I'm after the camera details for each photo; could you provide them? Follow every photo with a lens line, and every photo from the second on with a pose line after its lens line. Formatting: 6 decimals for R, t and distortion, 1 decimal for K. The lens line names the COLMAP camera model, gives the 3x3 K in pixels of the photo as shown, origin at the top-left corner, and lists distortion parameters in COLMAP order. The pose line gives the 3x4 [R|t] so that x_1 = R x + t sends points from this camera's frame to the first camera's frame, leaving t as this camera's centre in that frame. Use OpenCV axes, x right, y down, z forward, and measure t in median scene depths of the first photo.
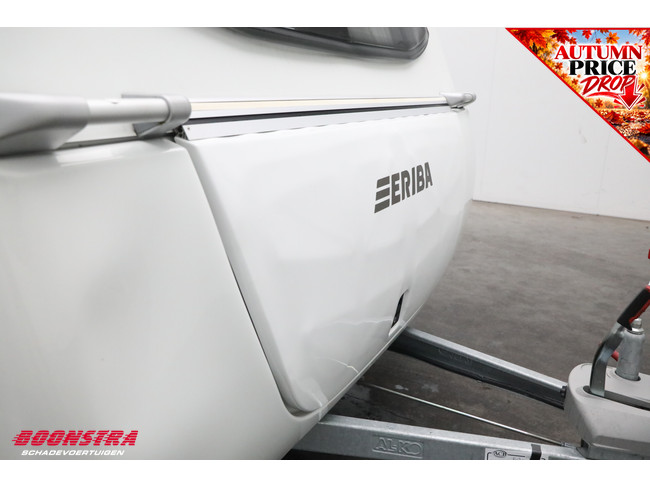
lens RADIAL K [[532.3, 0, 325.3], [0, 532.3, 244.9], [0, 0, 1]] dist [-0.047000, 0.031034]
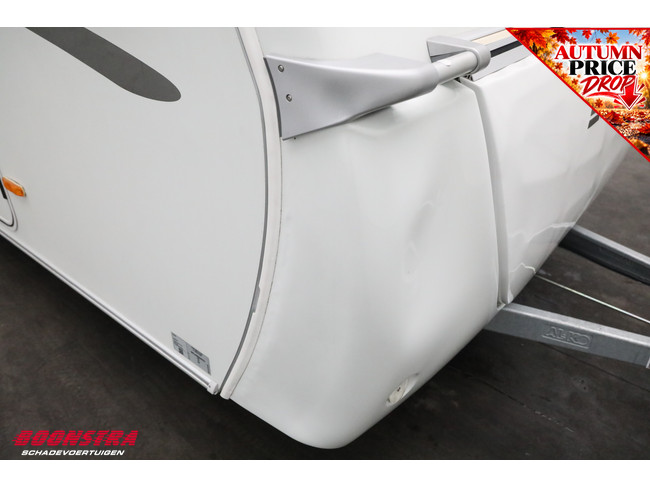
lens RADIAL K [[532.3, 0, 322.7], [0, 532.3, 242.9], [0, 0, 1]] dist [-0.047000, 0.031034]
pose [[0.982343, 0.096760, -0.160124, -0.136282], [-0.049692, 0.960072, 0.275303, -0.061182], [0.180369, -0.262485, 0.947929, -0.074461]]
